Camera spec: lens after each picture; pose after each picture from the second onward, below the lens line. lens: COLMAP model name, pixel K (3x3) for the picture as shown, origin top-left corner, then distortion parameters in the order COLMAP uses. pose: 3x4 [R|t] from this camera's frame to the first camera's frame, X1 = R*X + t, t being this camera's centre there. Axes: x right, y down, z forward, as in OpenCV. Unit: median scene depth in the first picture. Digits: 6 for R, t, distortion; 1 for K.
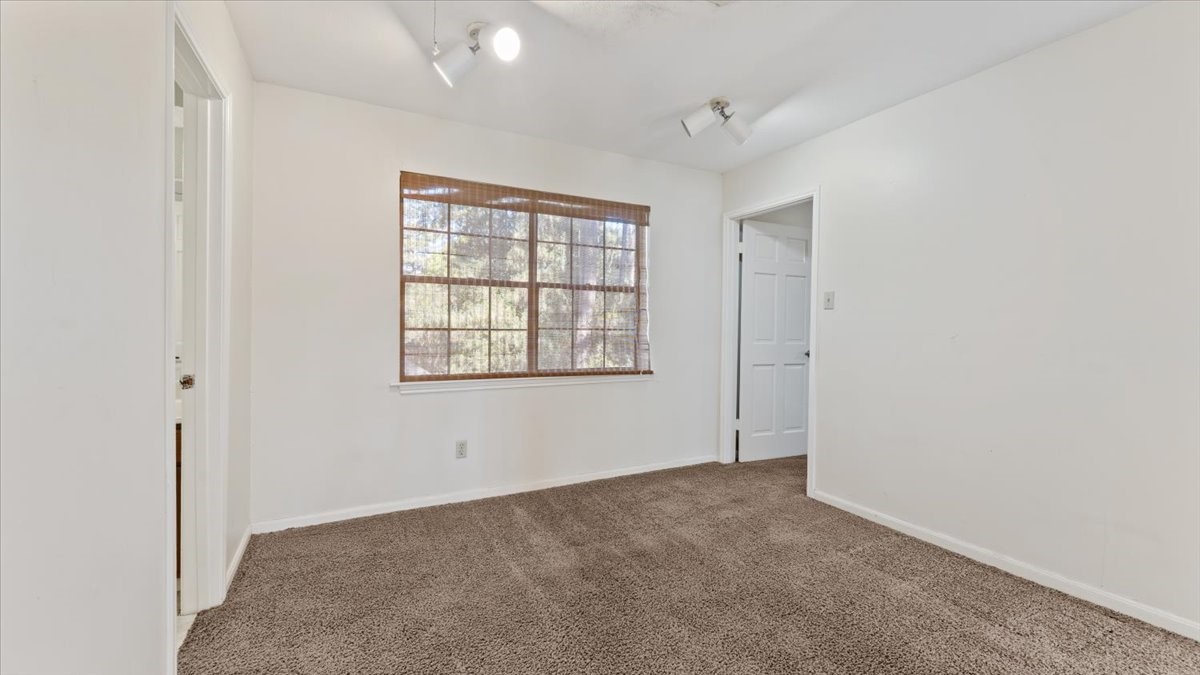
lens RADIAL K [[482.0, 0, 599.1], [0, 482.0, 332.3], [0, 0, 1]] dist [0.000127, -0.000425]
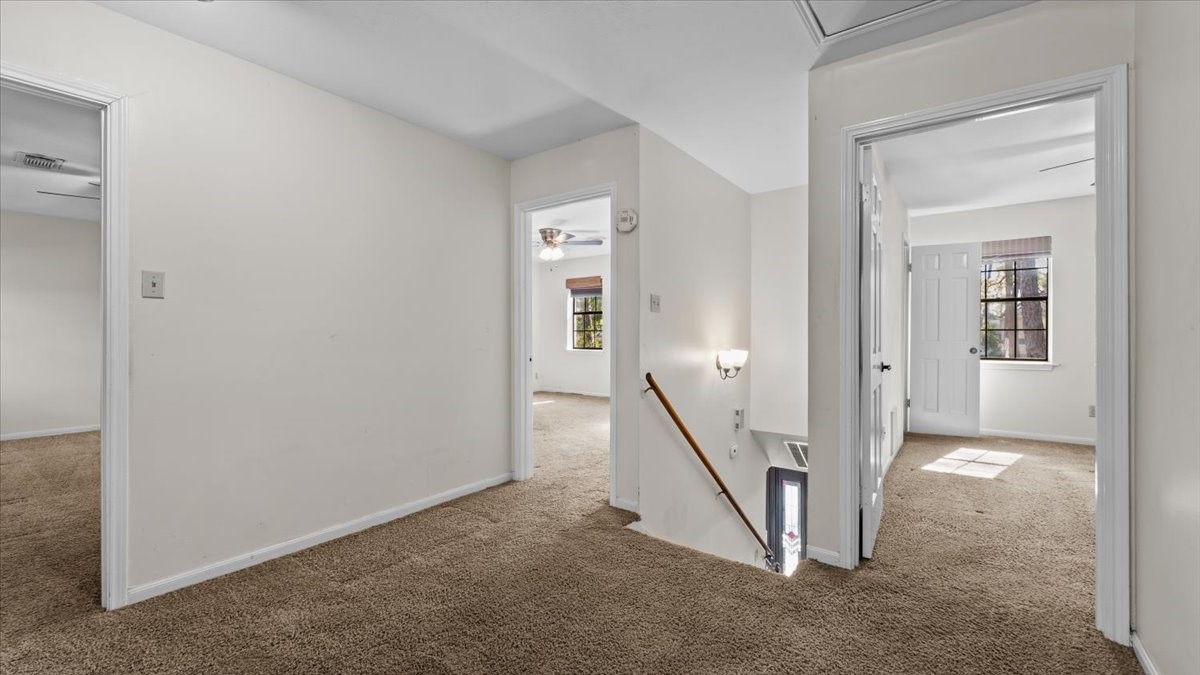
lens RADIAL K [[482.0, 0, 599.1], [0, 482.0, 332.3], [0, 0, 1]] dist [0.000127, -0.000425]
pose [[-0.426497, -0.008489, 0.904449, -0.401868], [0.006141, 0.999906, 0.012281, -0.006577], [-0.904468, 0.010792, -0.426405, 0.795549]]
